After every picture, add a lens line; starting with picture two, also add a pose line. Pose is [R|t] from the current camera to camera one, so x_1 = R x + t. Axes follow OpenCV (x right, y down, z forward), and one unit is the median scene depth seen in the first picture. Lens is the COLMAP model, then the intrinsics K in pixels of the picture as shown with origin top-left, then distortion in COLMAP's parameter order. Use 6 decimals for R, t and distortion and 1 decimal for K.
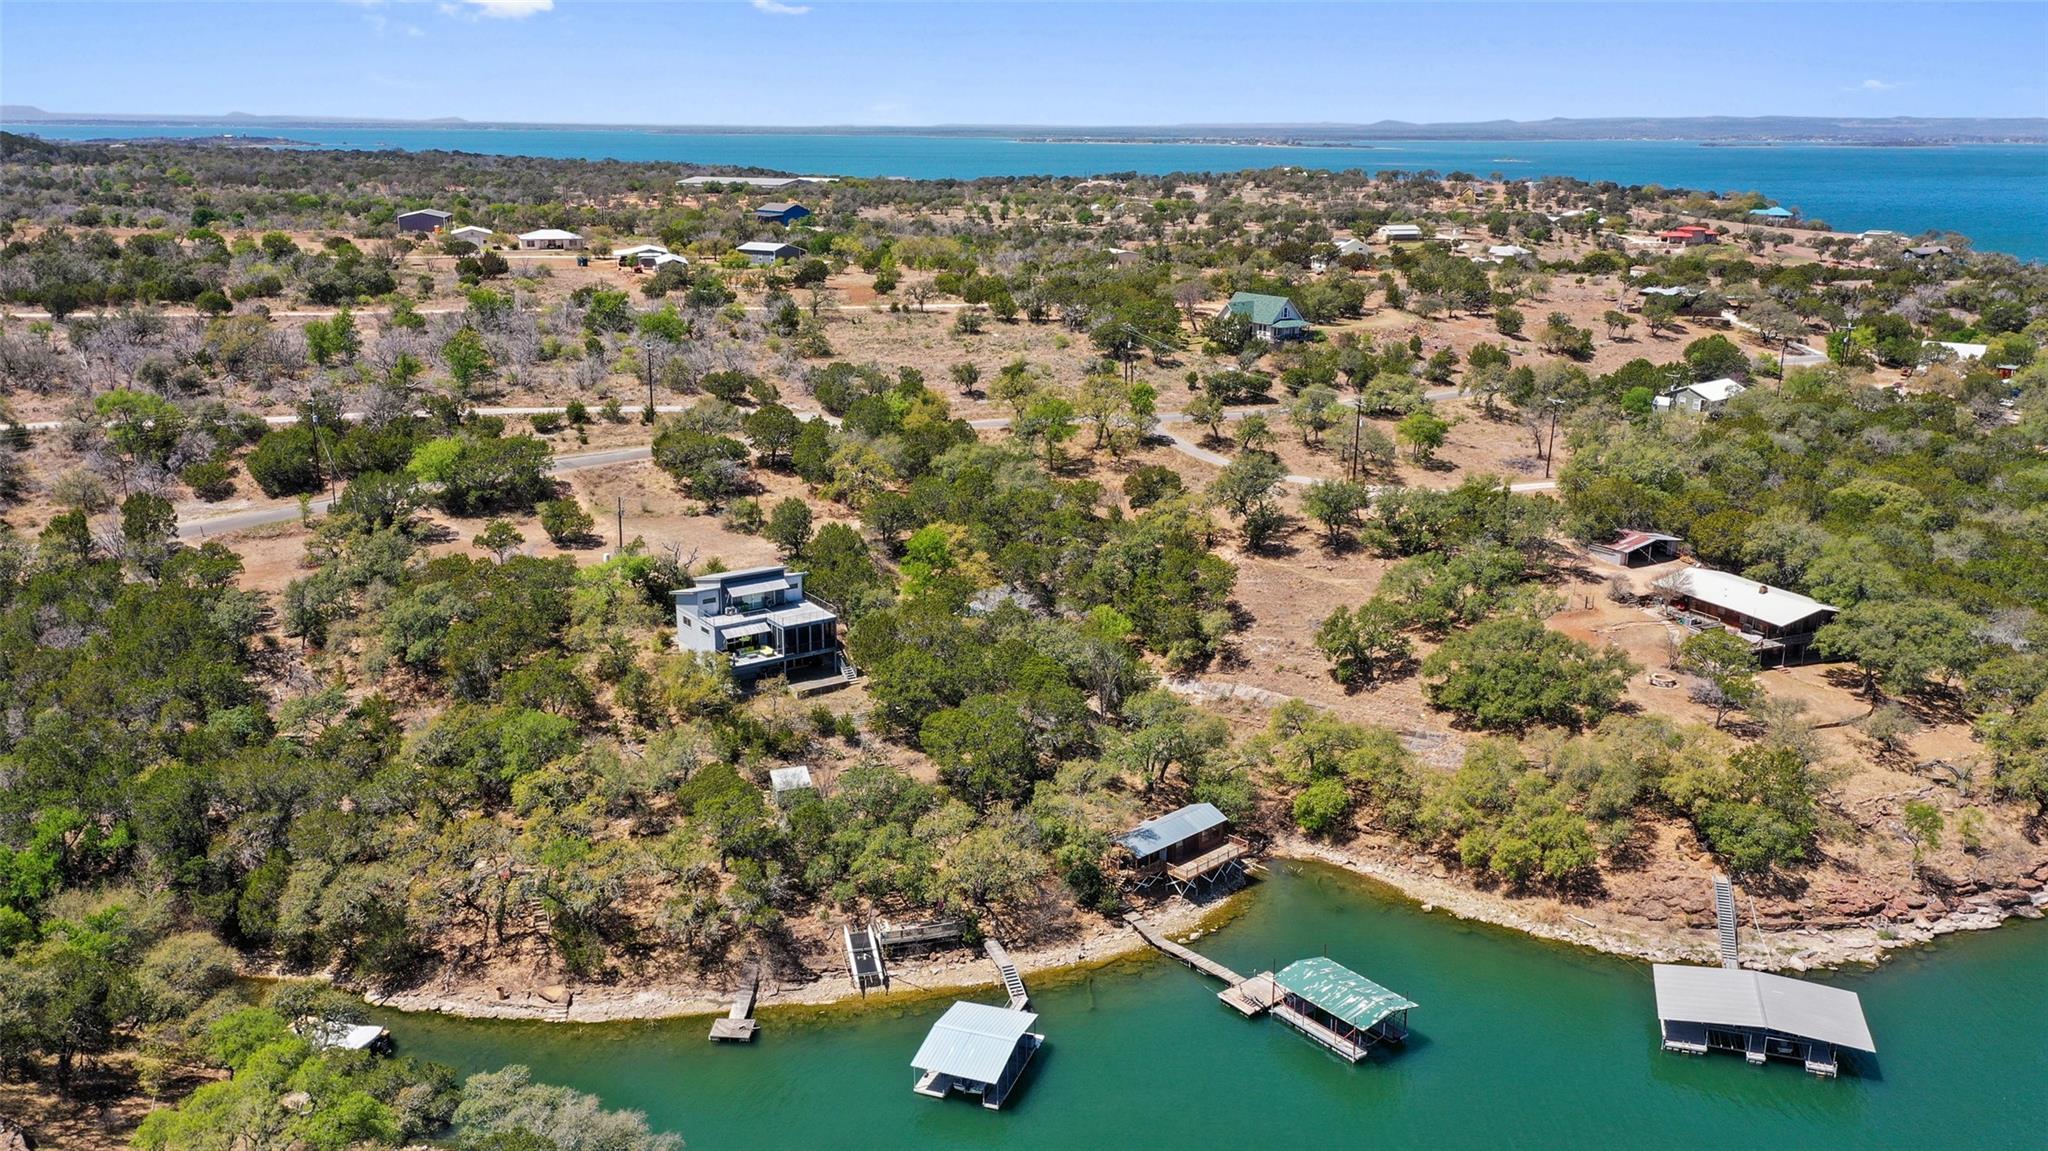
lens RADIAL K [[1642.6, 0, 1020.1], [0, 1642.6, 578.6], [0, 0, 1]] dist [0.026652, -0.000584]
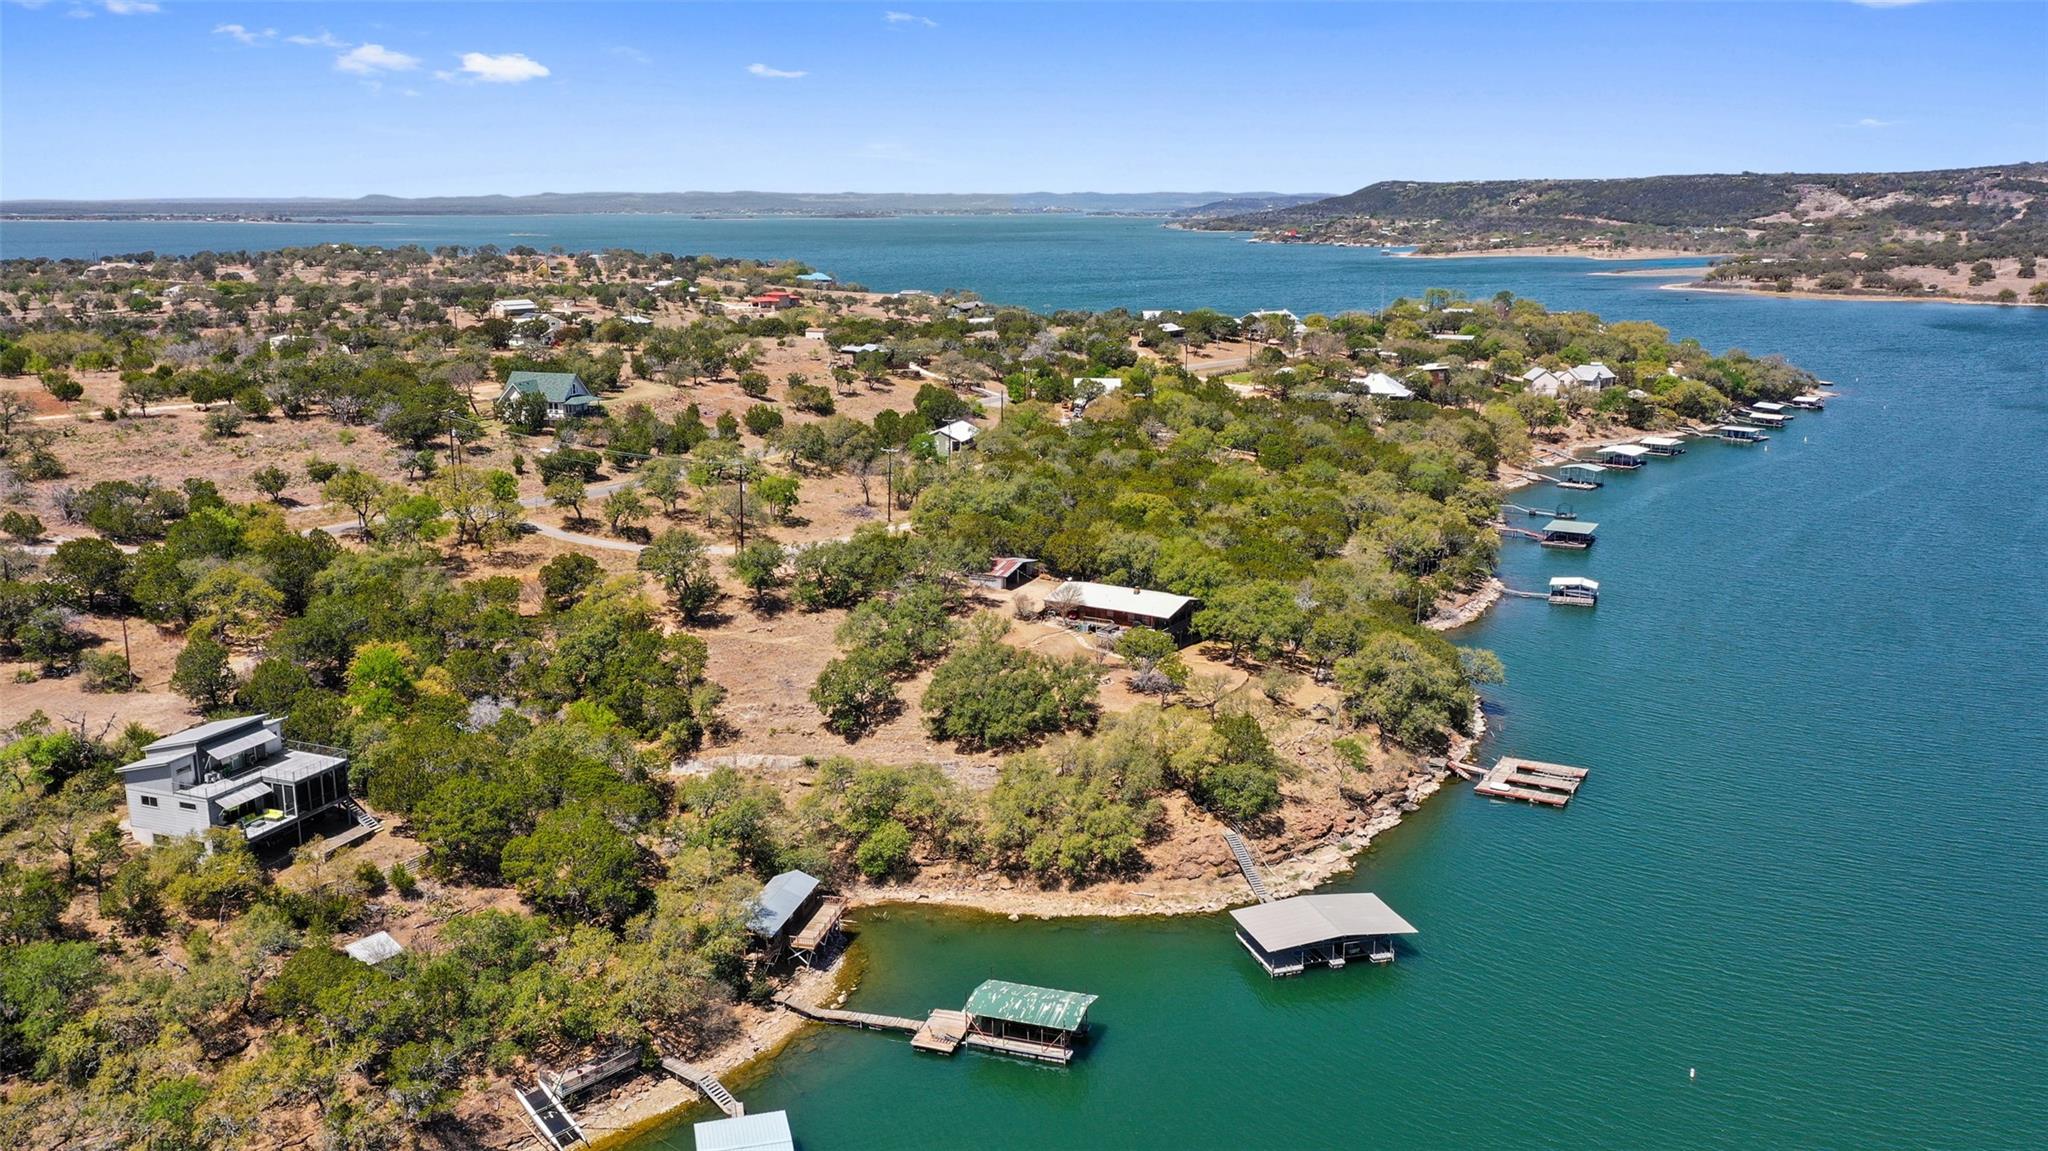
lens RADIAL K [[1642.6, 0, 1013.7], [0, 1642.6, 580.2], [0, 0, 1]] dist [0.026652, -0.000584]
pose [[0.837808, -0.131043, 0.530005, -0.259996], [0.152930, 0.988234, 0.002594, -0.018742], [-0.524109, 0.078880, 0.847991, 0.061790]]
